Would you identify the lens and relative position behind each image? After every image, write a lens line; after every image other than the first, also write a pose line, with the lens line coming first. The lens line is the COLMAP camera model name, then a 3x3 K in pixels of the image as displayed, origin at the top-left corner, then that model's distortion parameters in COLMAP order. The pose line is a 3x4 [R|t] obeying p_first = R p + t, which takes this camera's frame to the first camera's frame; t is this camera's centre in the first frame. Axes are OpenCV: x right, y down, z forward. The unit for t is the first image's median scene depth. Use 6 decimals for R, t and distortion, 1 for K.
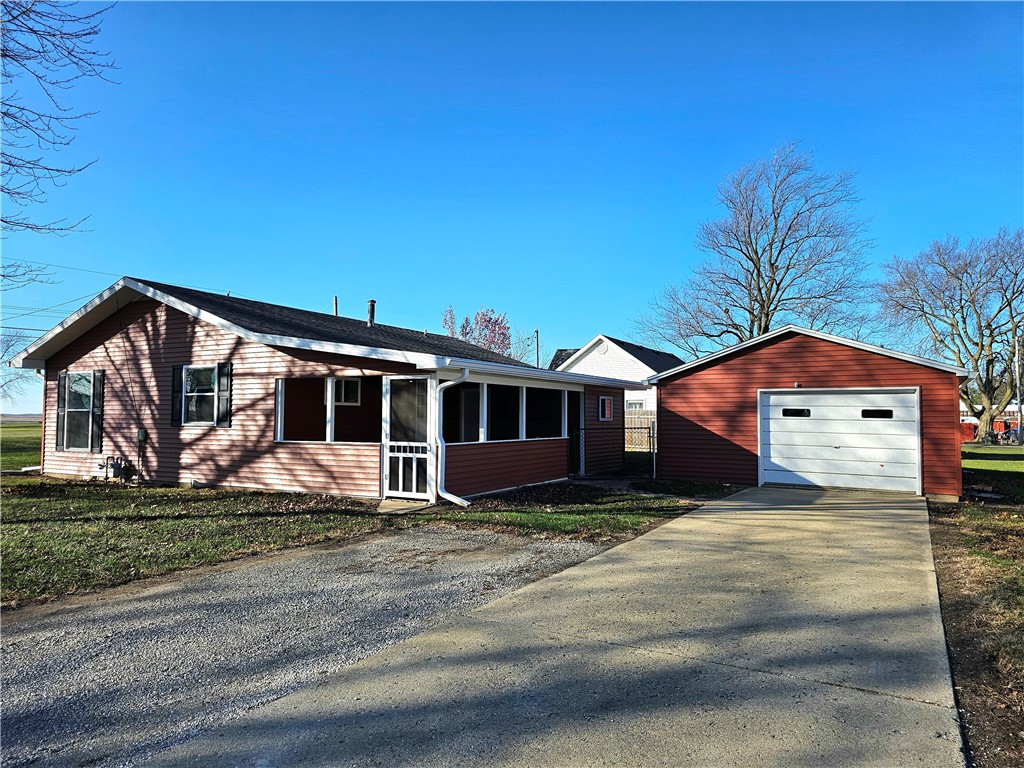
lens RADIAL K [[696.6, 0, 512.0], [0, 696.6, 384.0], [0, 0, 1]] dist [0.051790, -0.002191]
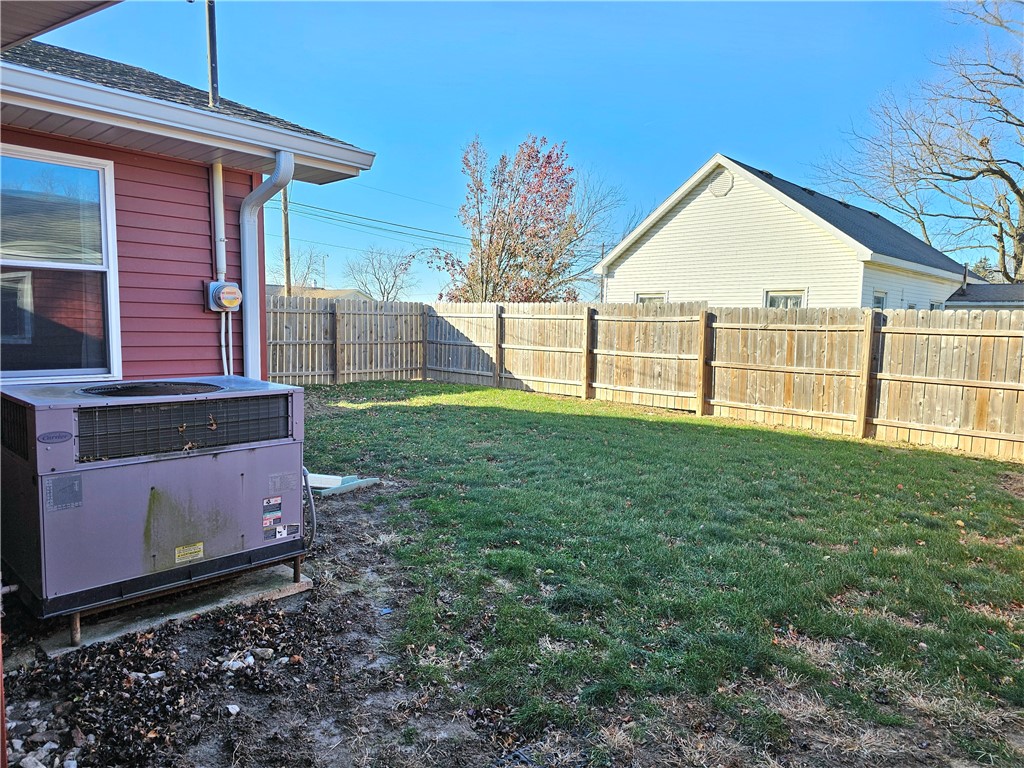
lens RADIAL K [[696.6, 0, 512.0], [0, 696.6, 384.0], [0, 0, 1]] dist [0.051790, -0.002191]
pose [[0.973214, 0.035218, -0.227188, 0.087744], [-0.003521, 0.990365, 0.138440, 0.016663], [0.229874, -0.133932, 0.963961, 0.402473]]
